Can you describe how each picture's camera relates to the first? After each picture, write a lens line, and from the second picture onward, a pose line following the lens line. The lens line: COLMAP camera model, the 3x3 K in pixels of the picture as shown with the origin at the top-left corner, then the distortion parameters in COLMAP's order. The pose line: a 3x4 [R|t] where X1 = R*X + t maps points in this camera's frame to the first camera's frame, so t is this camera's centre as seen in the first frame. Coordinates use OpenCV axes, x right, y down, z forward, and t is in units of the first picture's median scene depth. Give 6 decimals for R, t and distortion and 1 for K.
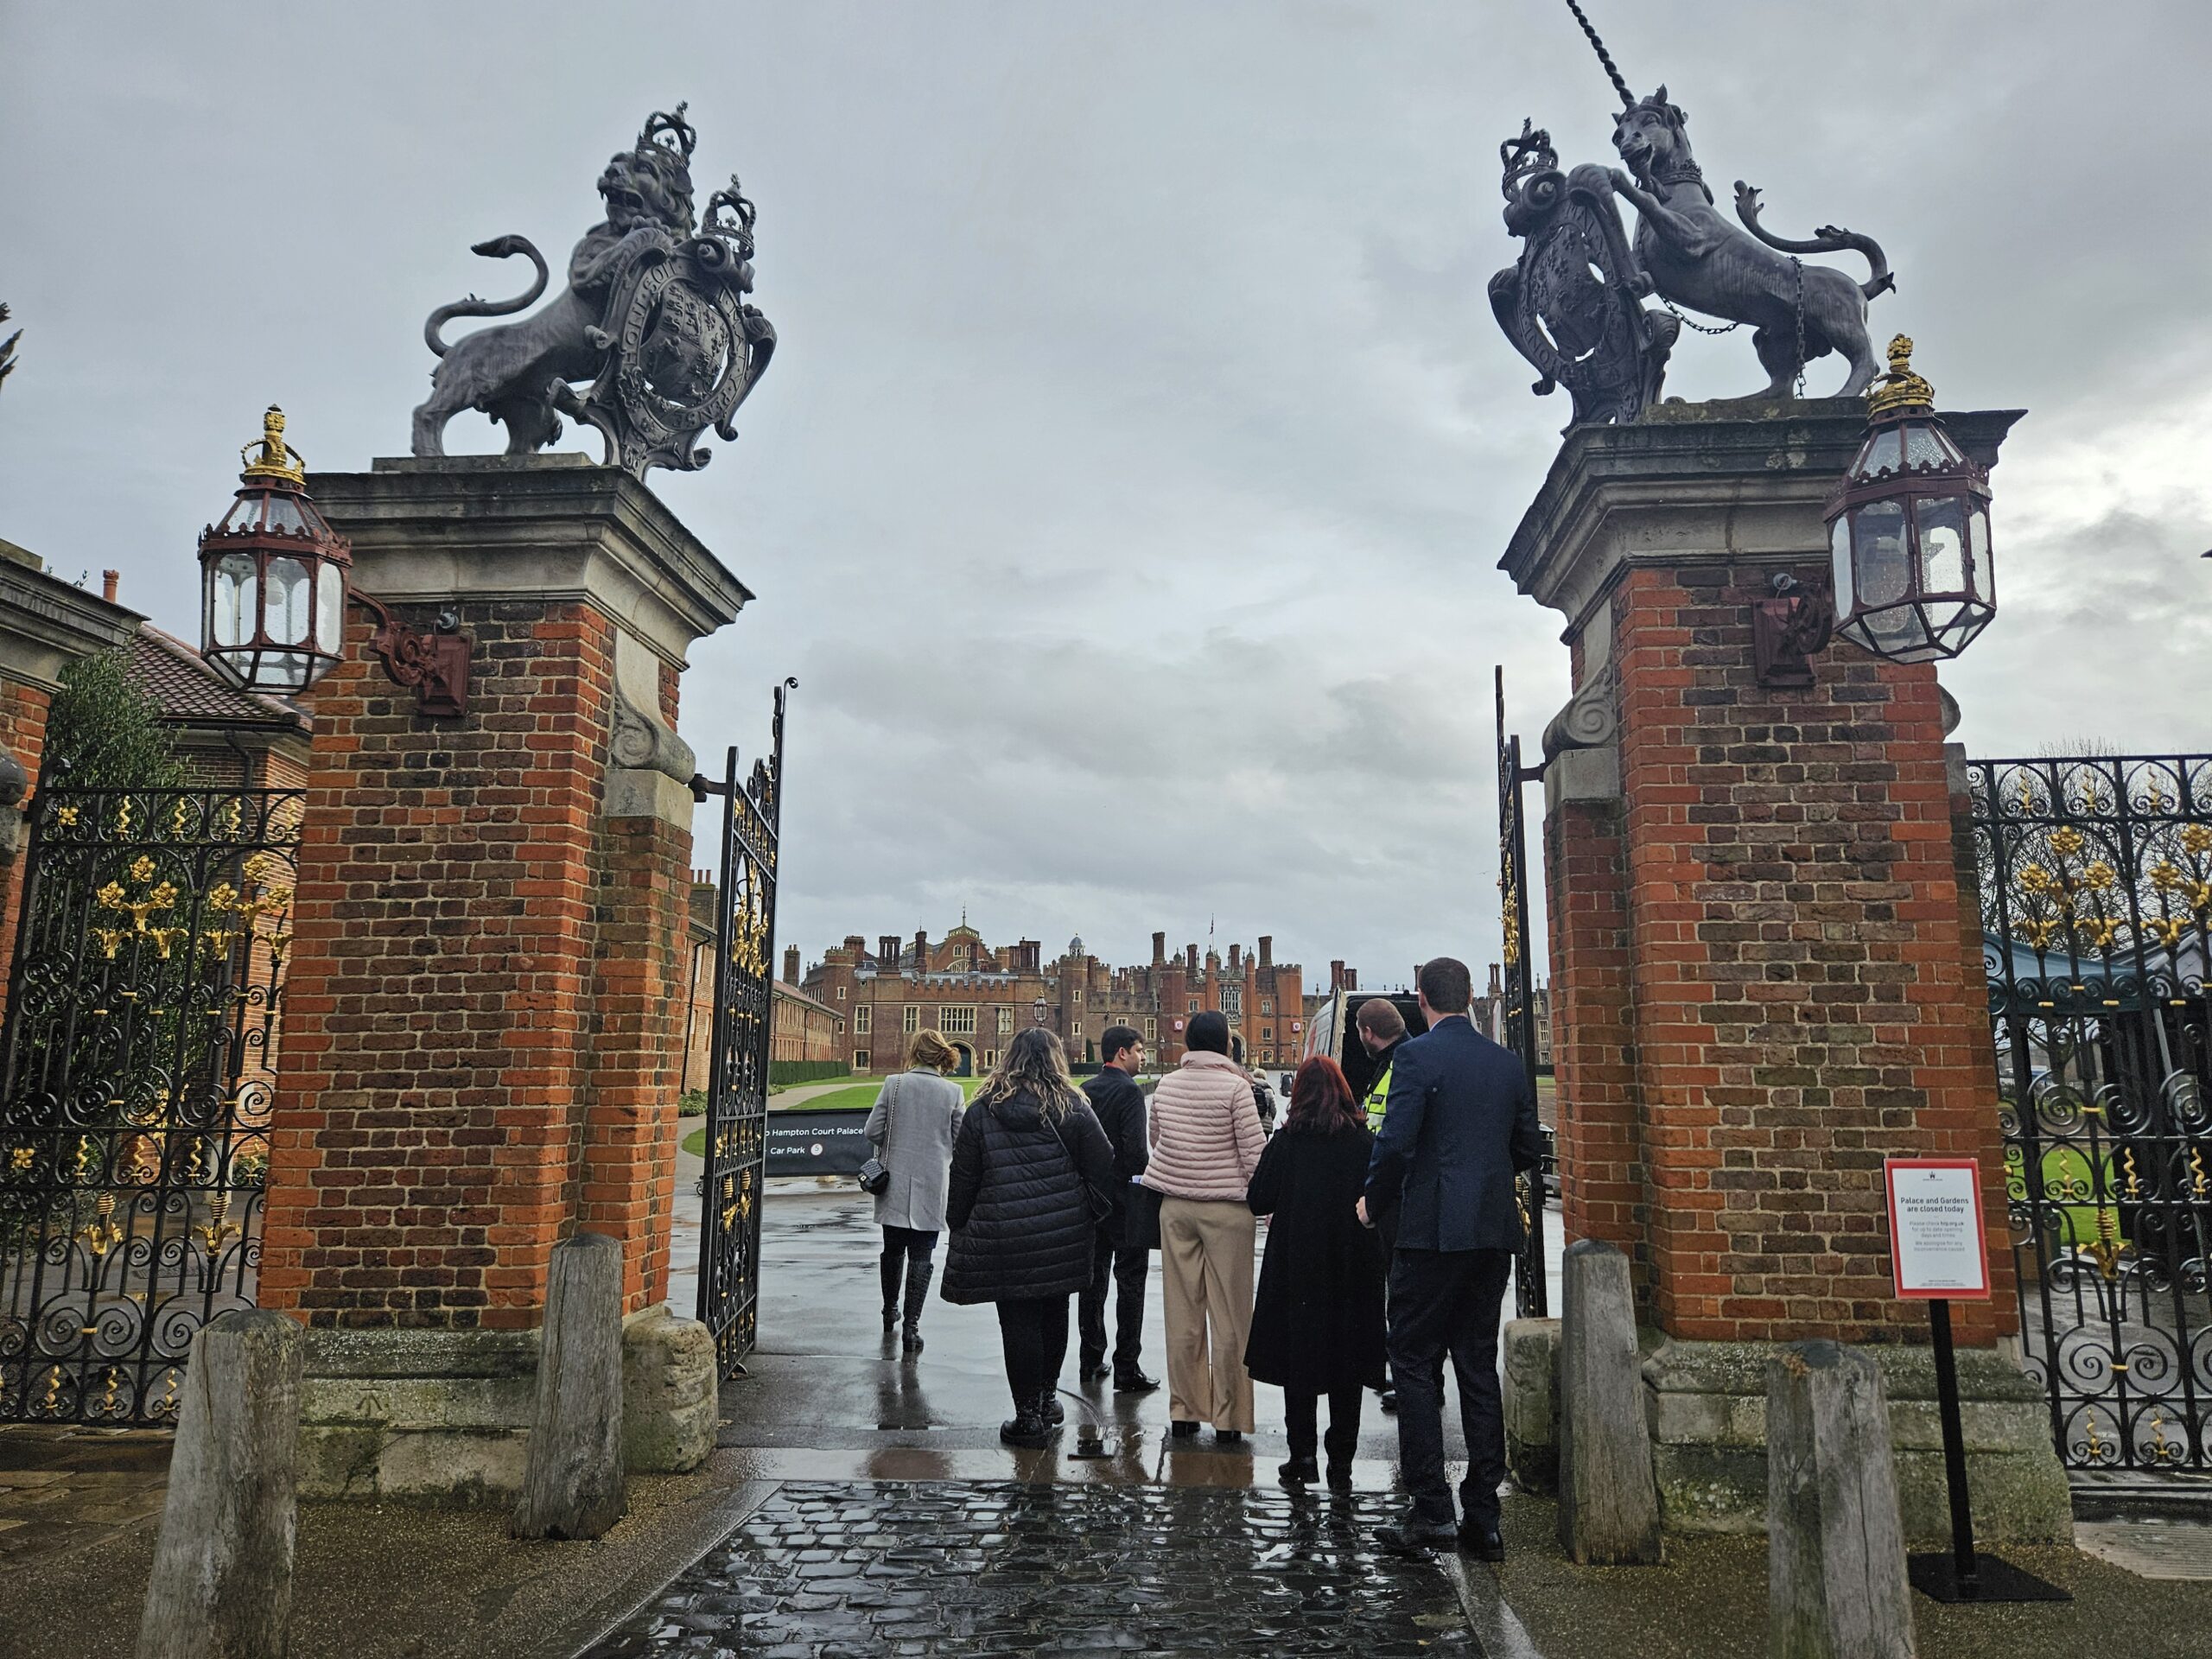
lens RADIAL K [[1473.3, 0, 1106.0], [0, 1473.3, 829.5], [0, 0, 1]] dist [0.003145, 0.000031]
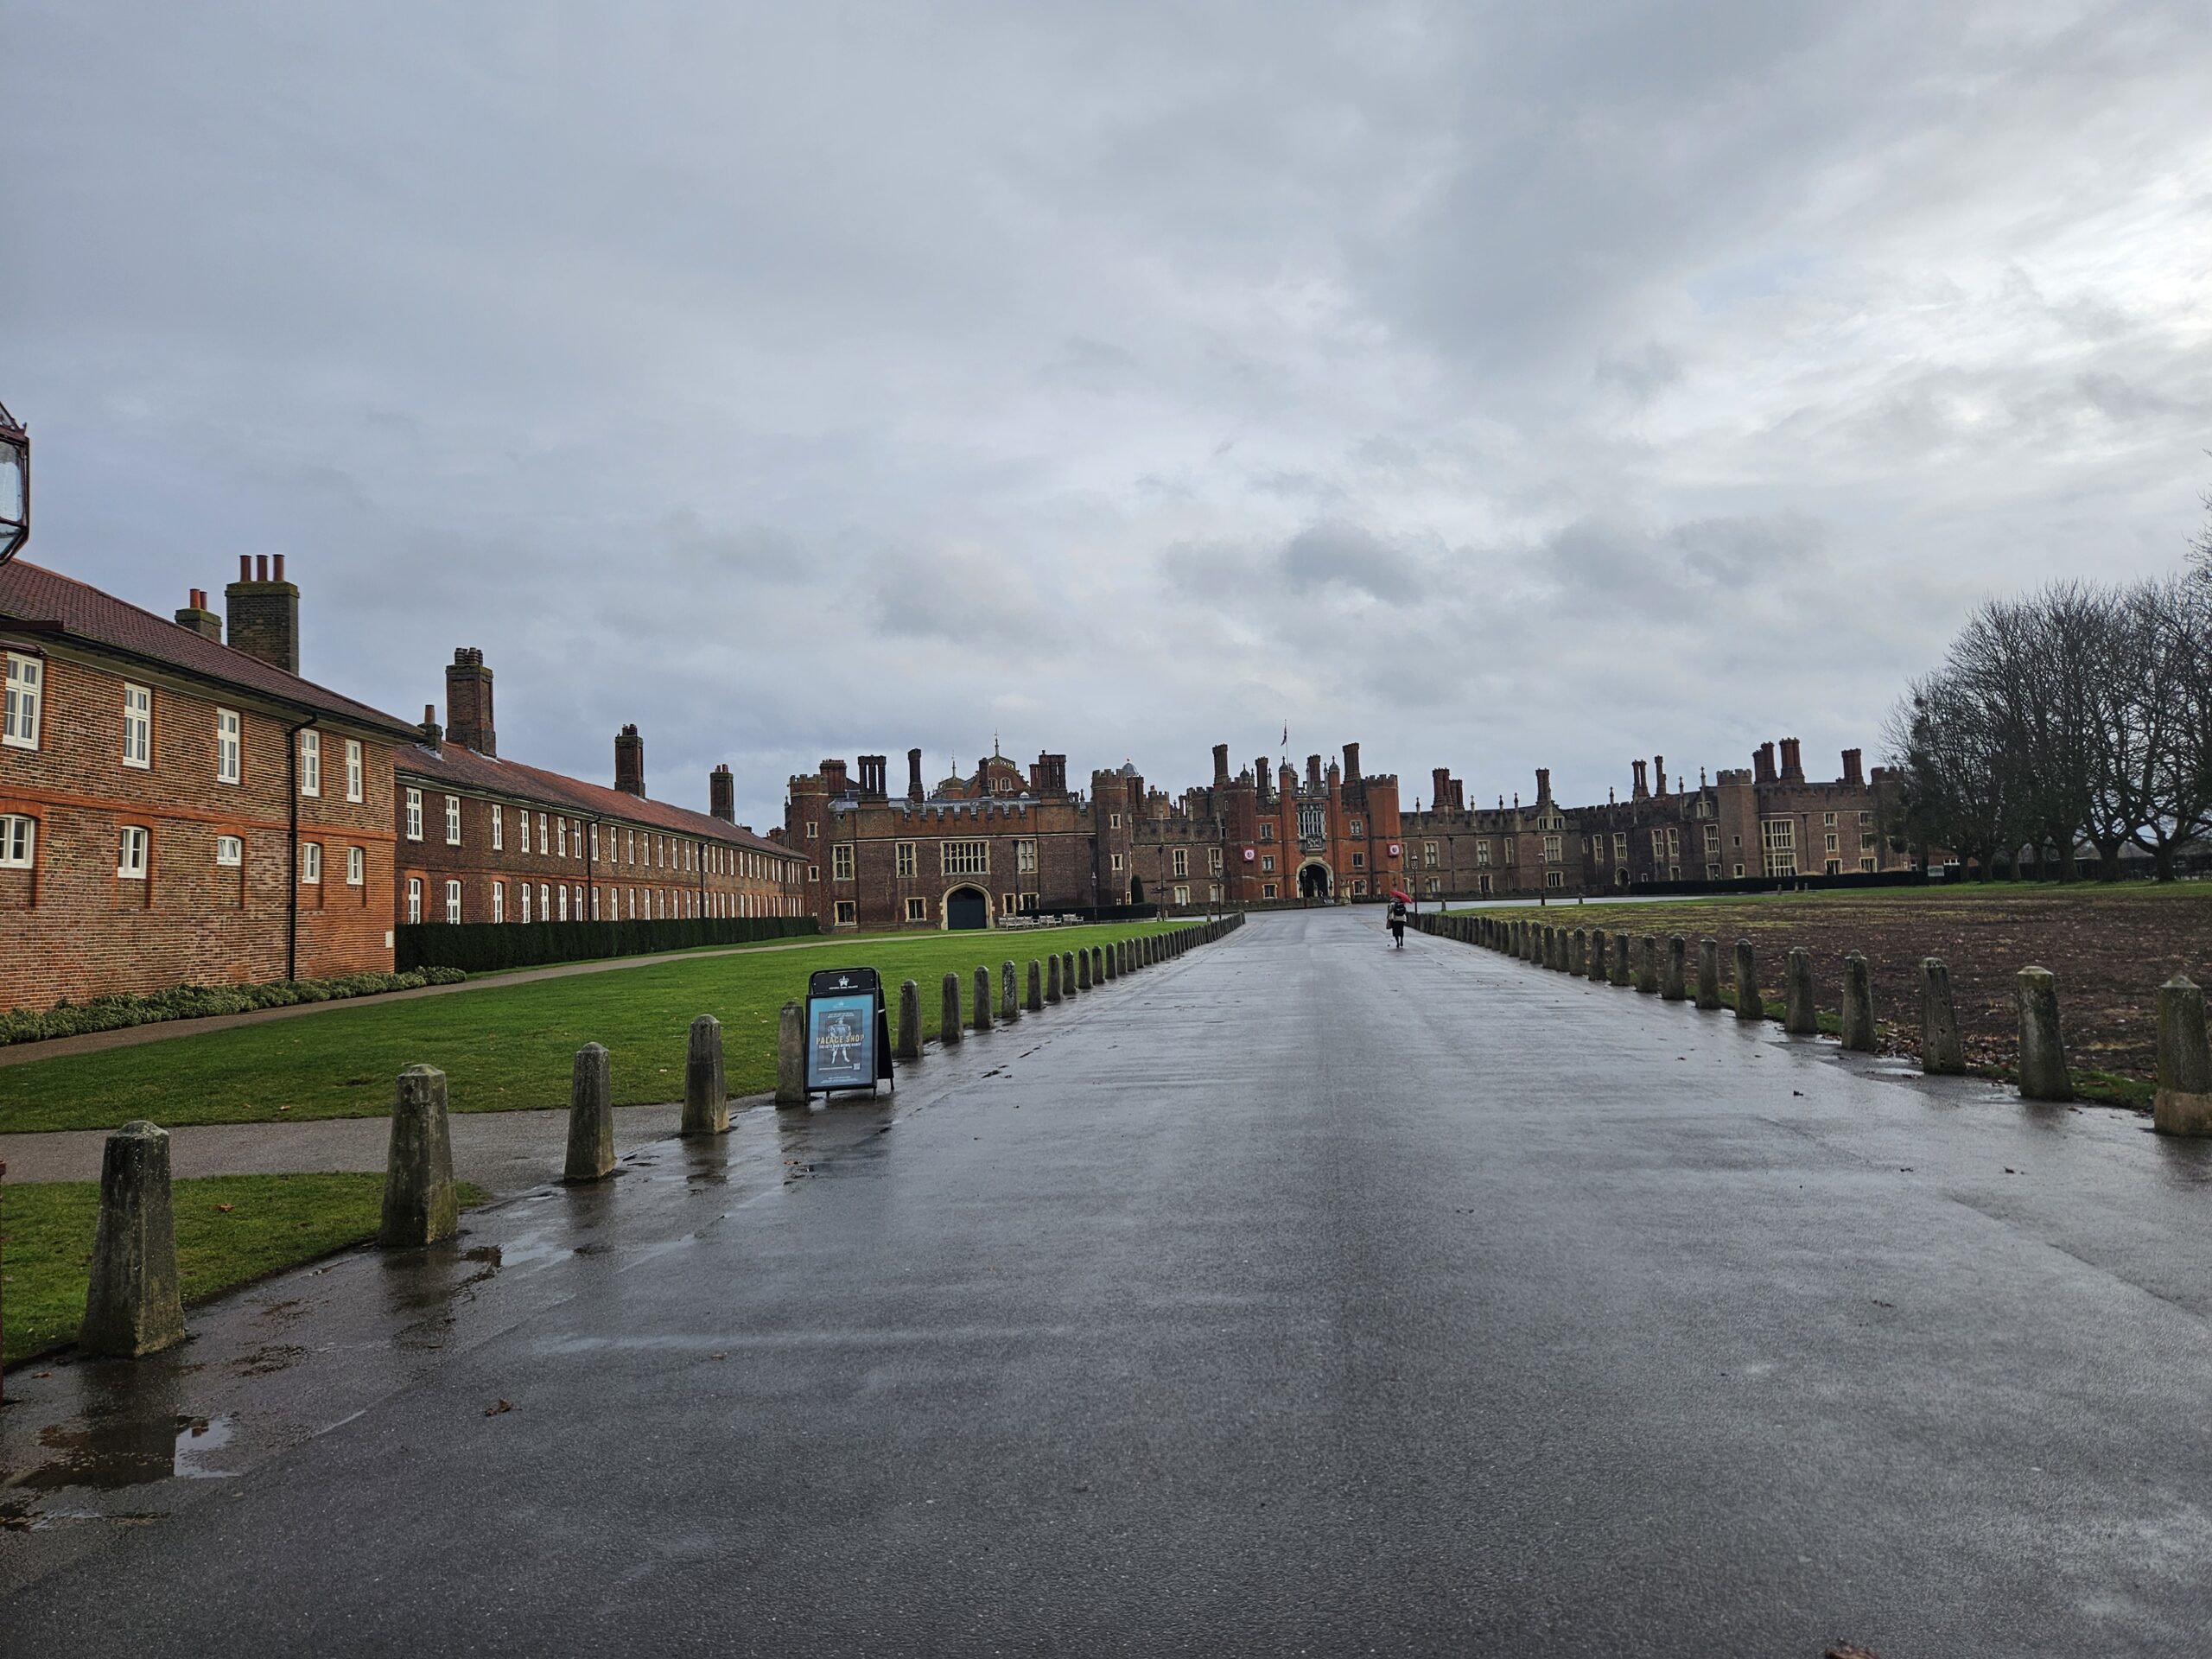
lens RADIAL K [[1473.3, 0, 1106.0], [0, 1473.3, 829.5], [0, 0, 1]] dist [0.003145, 0.000031]
pose [[0.997358, -0.047338, -0.055108, 0.016000], [0.052632, 0.993699, 0.098957, 0.033470], [0.050076, -0.101596, 0.993565, 0.184527]]
